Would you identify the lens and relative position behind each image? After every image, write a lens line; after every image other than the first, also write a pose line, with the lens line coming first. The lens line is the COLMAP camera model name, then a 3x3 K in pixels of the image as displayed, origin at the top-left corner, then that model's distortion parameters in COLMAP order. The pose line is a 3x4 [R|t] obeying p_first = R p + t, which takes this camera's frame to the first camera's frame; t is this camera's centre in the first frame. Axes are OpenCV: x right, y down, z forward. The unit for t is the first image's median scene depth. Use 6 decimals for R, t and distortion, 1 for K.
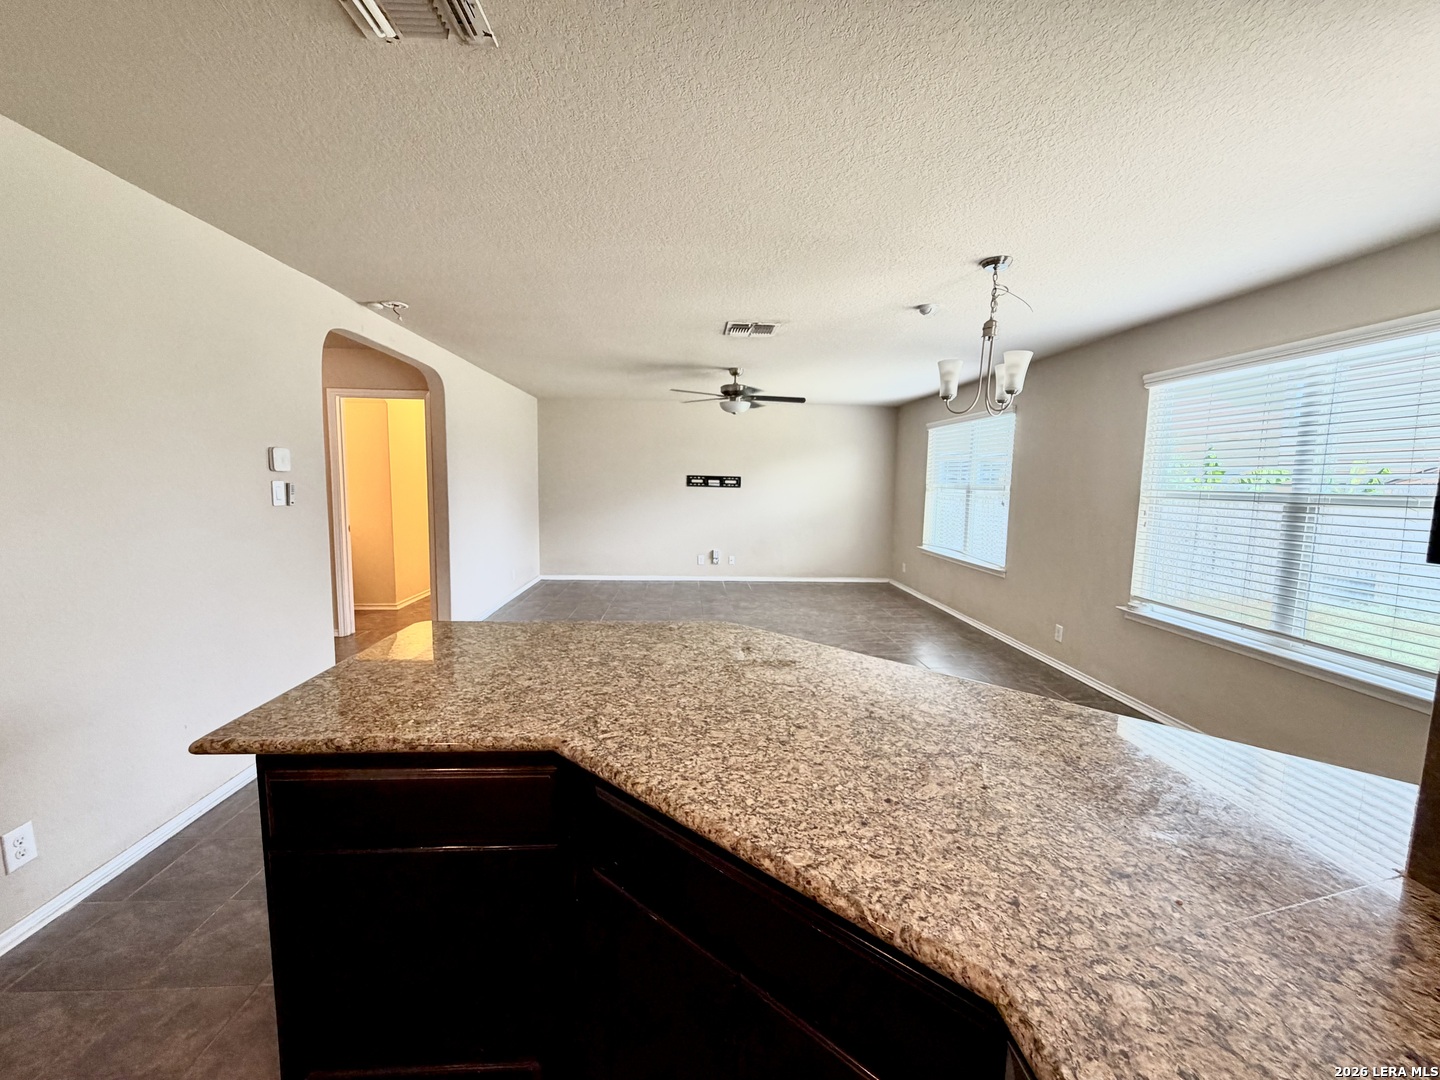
lens RADIAL K [[575.7, 0, 714.2], [0, 575.7, 539.8], [0, 0, 1]] dist [-0.000089, 0.000541]
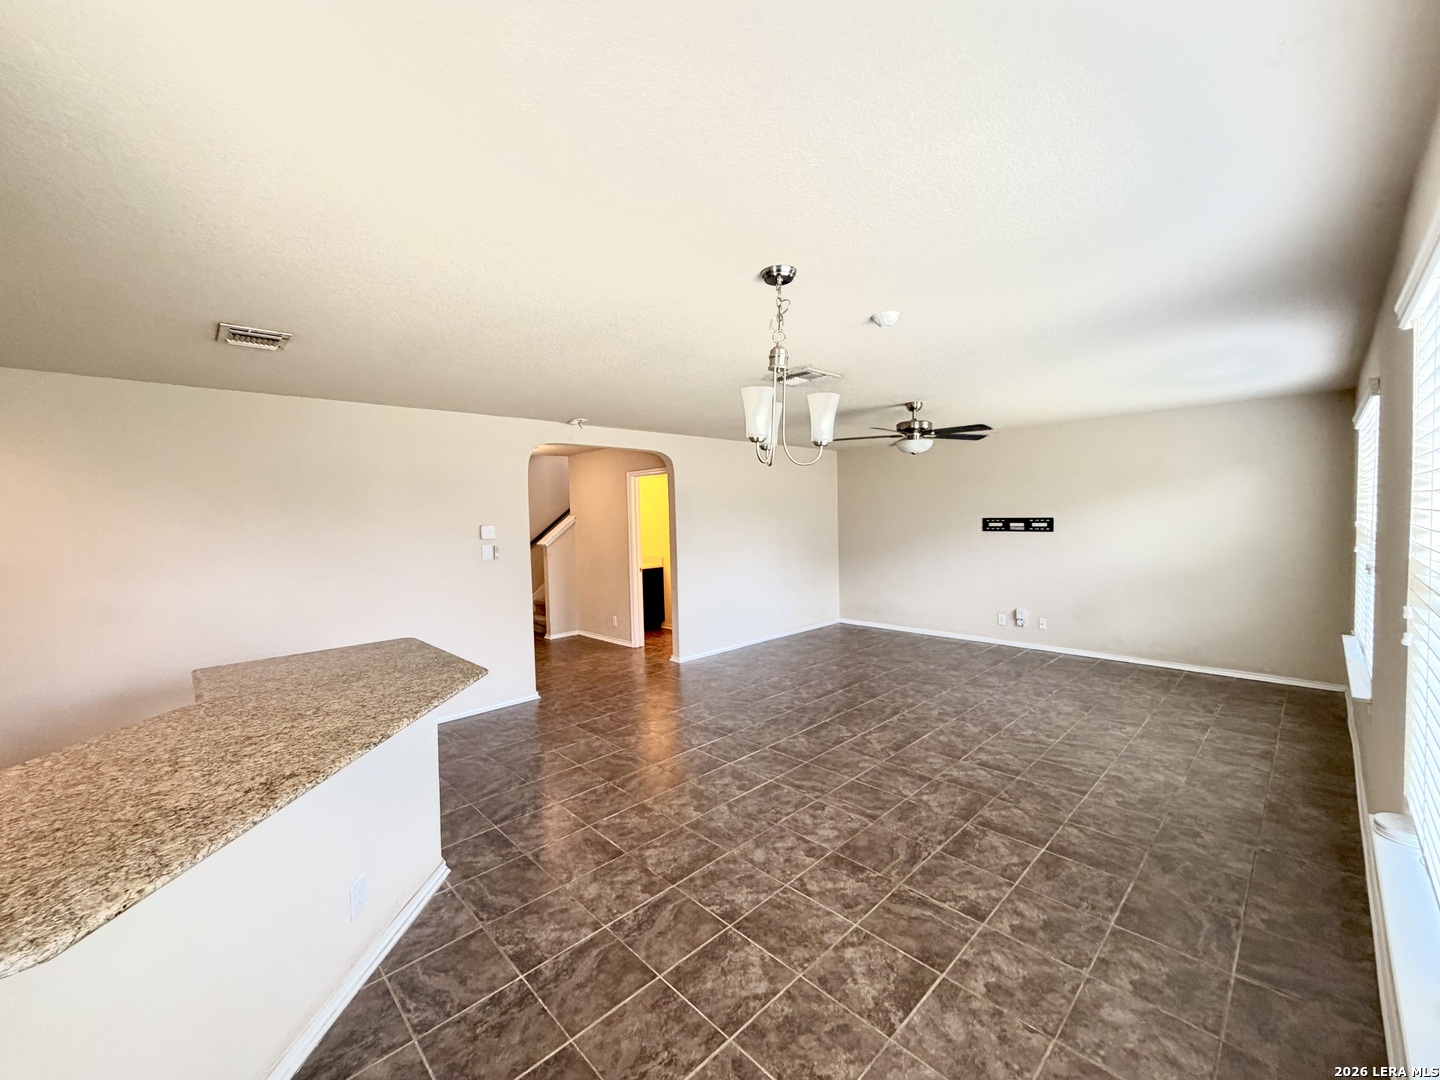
lens RADIAL K [[575.7, 0, 715.4], [0, 575.7, 539.1], [0, 0, 1]] dist [-0.000089, 0.000541]
pose [[0.653718, -0.003580, -0.756730, 0.506488], [-0.043687, 0.998143, -0.042462, -0.041220], [0.755476, 0.060817, 0.652347, 0.219519]]
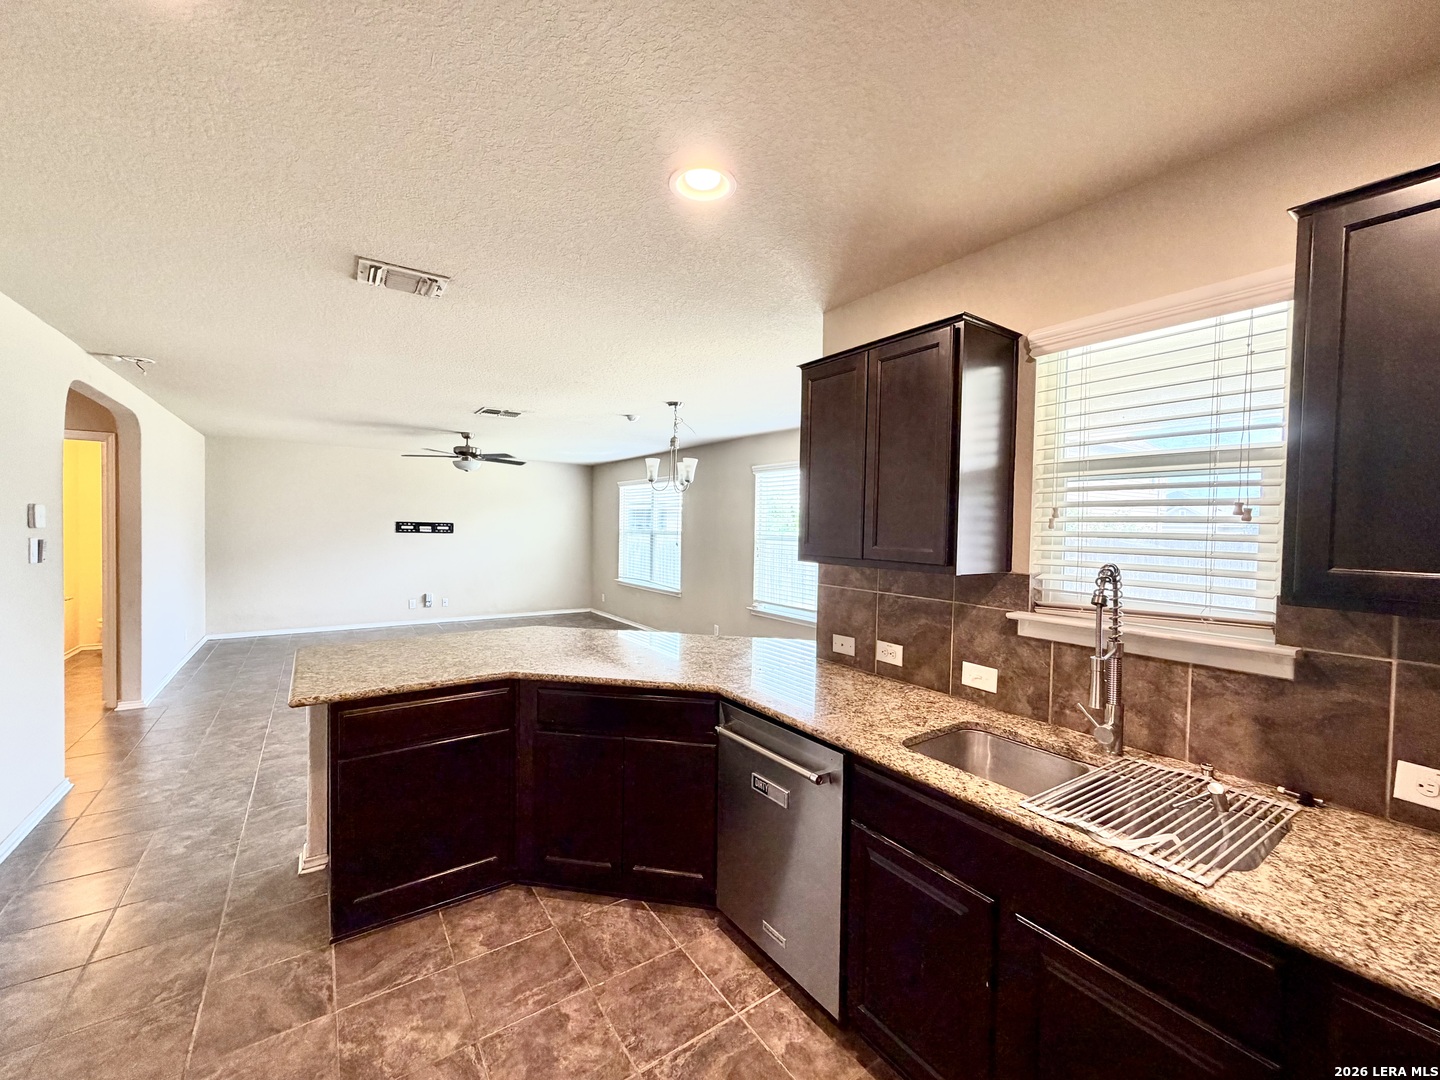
lens RADIAL K [[575.7, 0, 712.7], [0, 575.7, 540.7], [0, 0, 1]] dist [-0.000089, 0.000541]
pose [[0.852427, -0.016330, 0.522591, -0.152697], [0.052271, 0.997166, -0.054103, 0.008586], [-0.520227, 0.073435, 0.850865, -0.231502]]
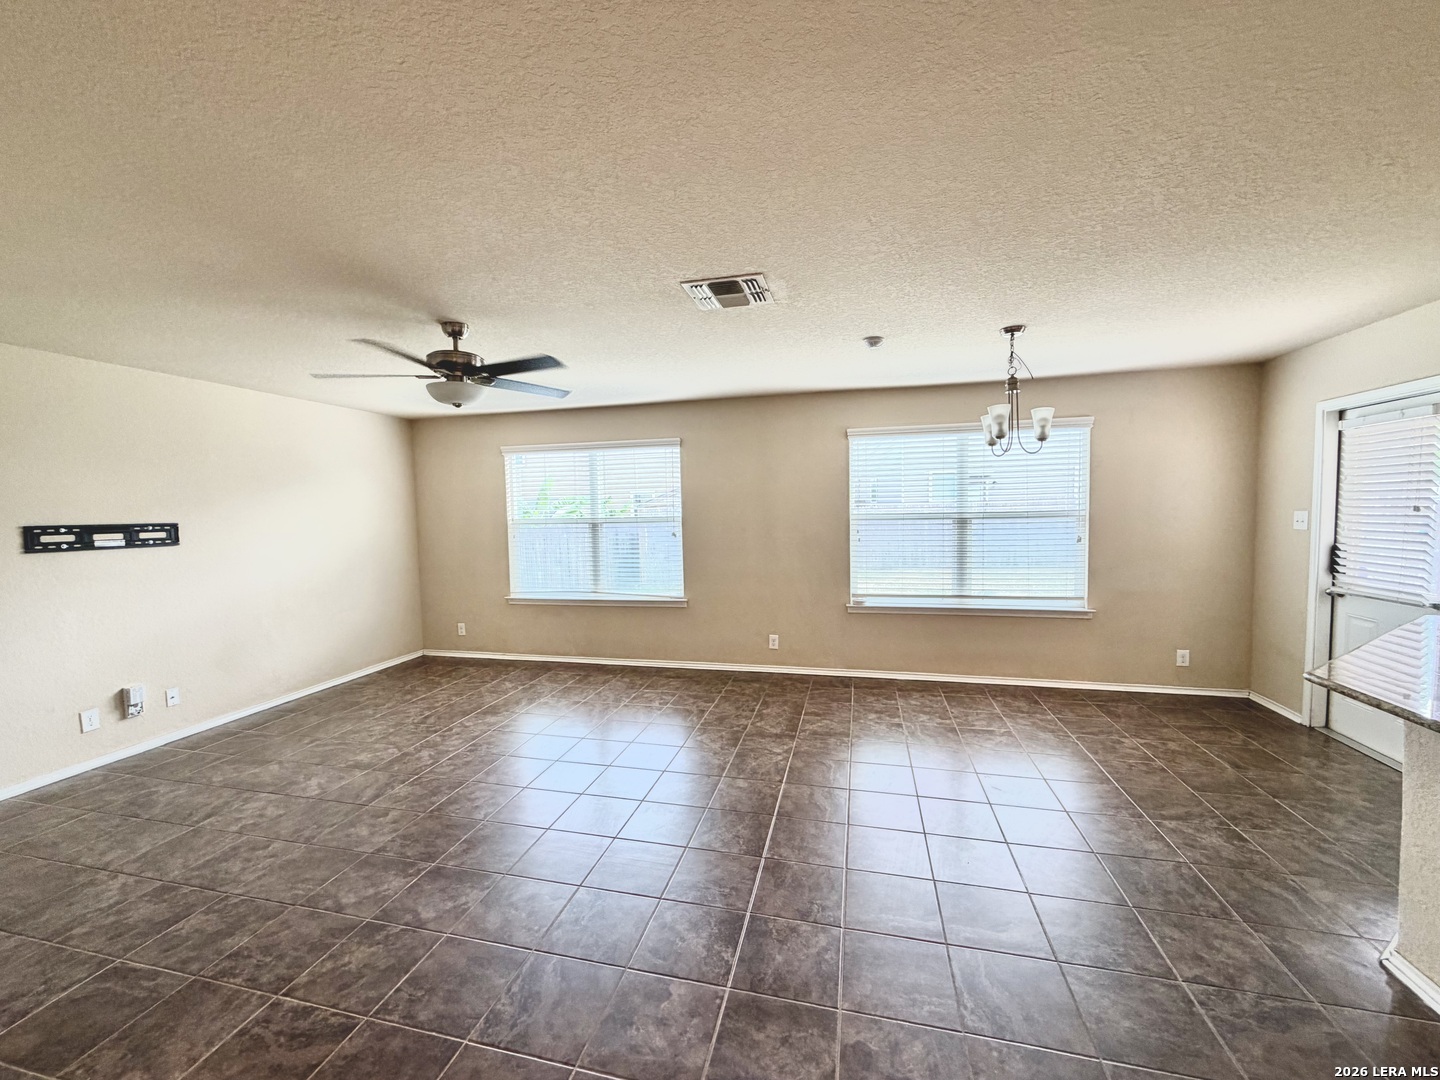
lens RADIAL K [[575.7, 0, 712.8], [0, 575.7, 543.2], [0, 0, 1]] dist [-0.000089, 0.000541]
pose [[0.291835, -0.084623, 0.952718, -0.434333], [0.126696, 0.990721, 0.049189, -0.088509], [-0.948040, 0.106351, 0.299848, 0.633890]]
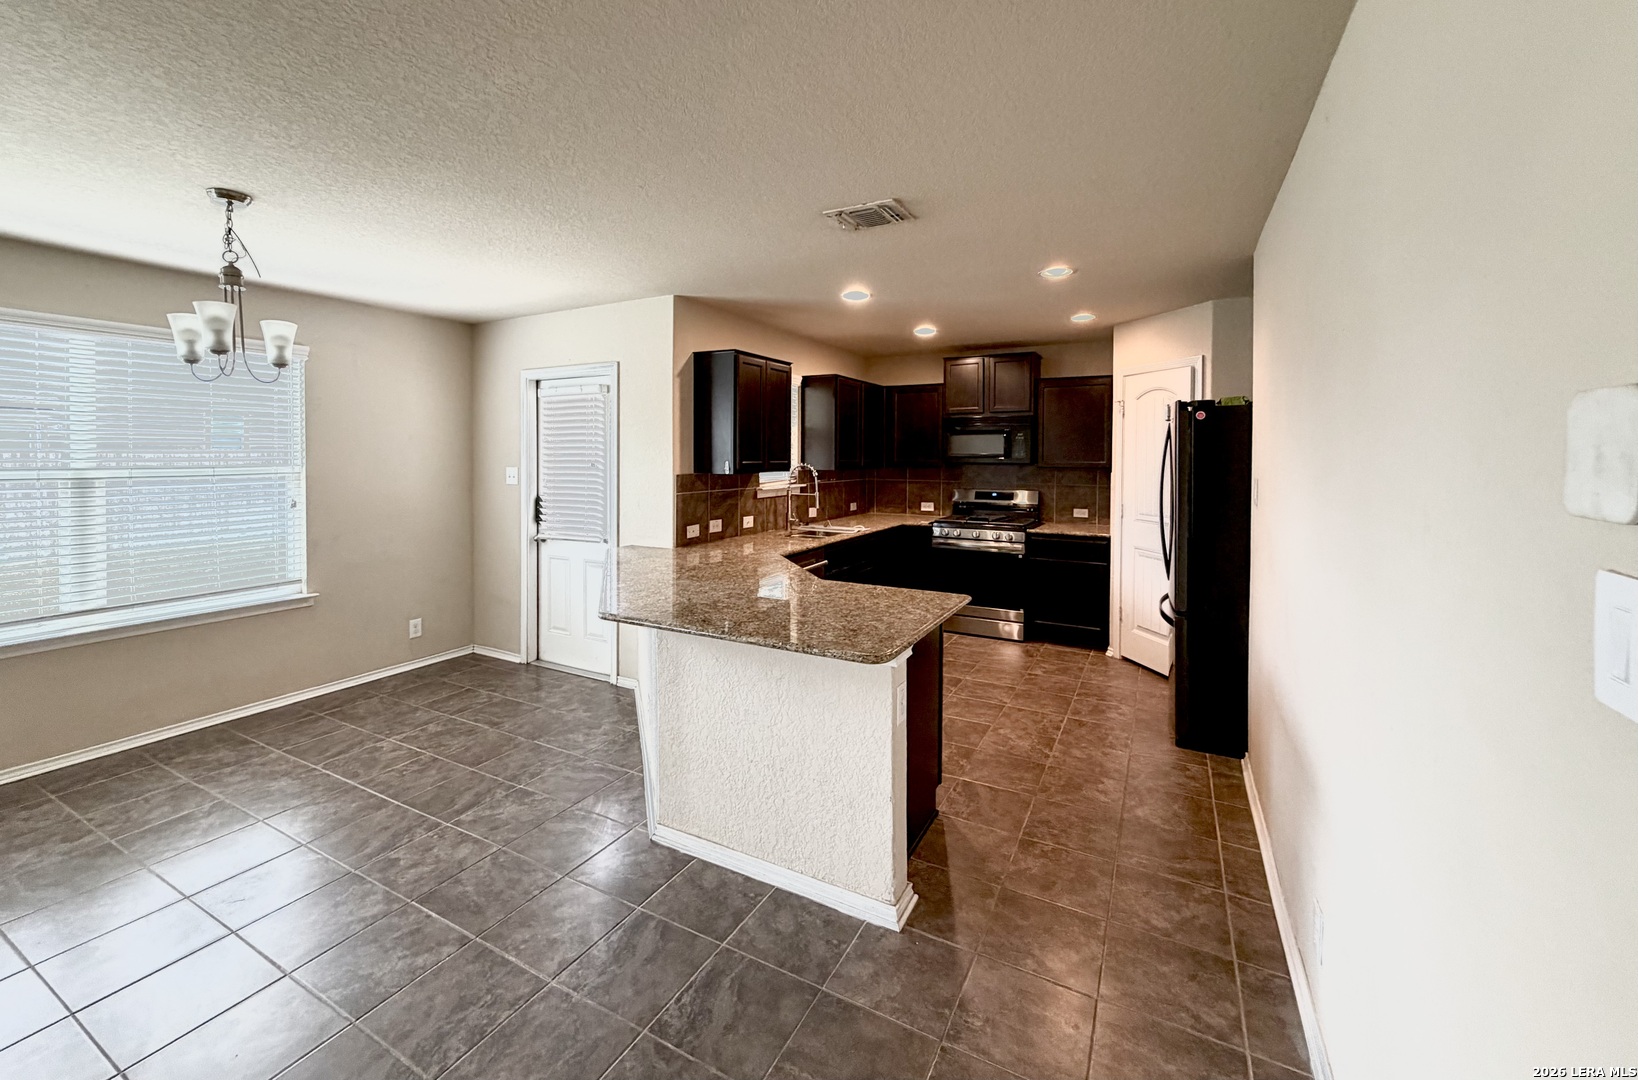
lens RADIAL K [[656.4, 0, 813.8], [0, 656.4, 463.8], [0, 0, 1]] dist [0.001951, 0.000100]
pose [[-0.855489, -0.027000, 0.517117, -0.347685], [0.037097, 0.992878, 0.113212, -0.090402], [-0.516491, 0.116035, -0.848394, 0.694535]]
